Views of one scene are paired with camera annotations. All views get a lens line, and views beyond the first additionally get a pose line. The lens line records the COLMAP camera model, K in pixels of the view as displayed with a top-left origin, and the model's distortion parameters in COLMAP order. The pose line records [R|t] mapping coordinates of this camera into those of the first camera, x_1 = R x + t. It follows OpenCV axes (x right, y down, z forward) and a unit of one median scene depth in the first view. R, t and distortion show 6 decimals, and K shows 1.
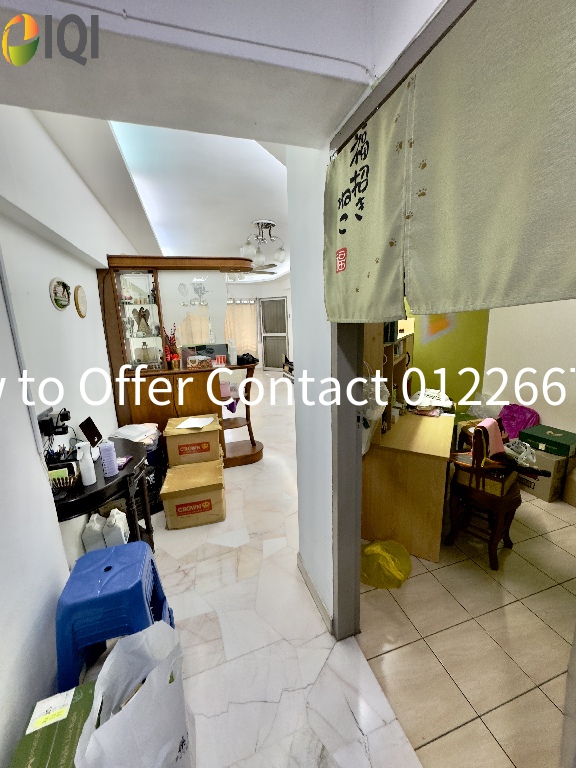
lens RADIAL K [[309.0, 0, 291.7], [0, 309.0, 383.5], [0, 0, 1]] dist [-0.001790, -0.000135]
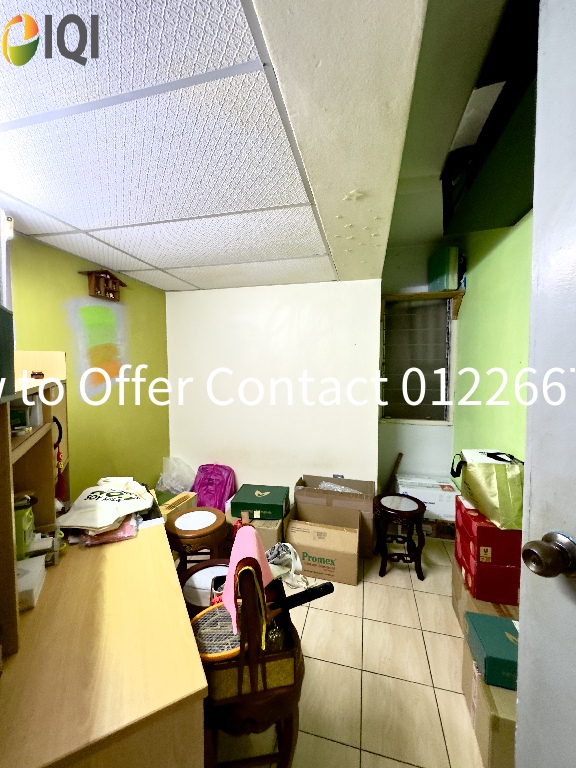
lens RADIAL K [[309.0, 0, 290.1], [0, 309.0, 382.7], [0, 0, 1]] dist [-0.001790, -0.000135]
pose [[0.533880, -0.009420, 0.845508, 0.175526], [0.163961, 0.982112, -0.092588, -0.055316], [-0.829511, 0.188061, 0.525874, 0.461809]]
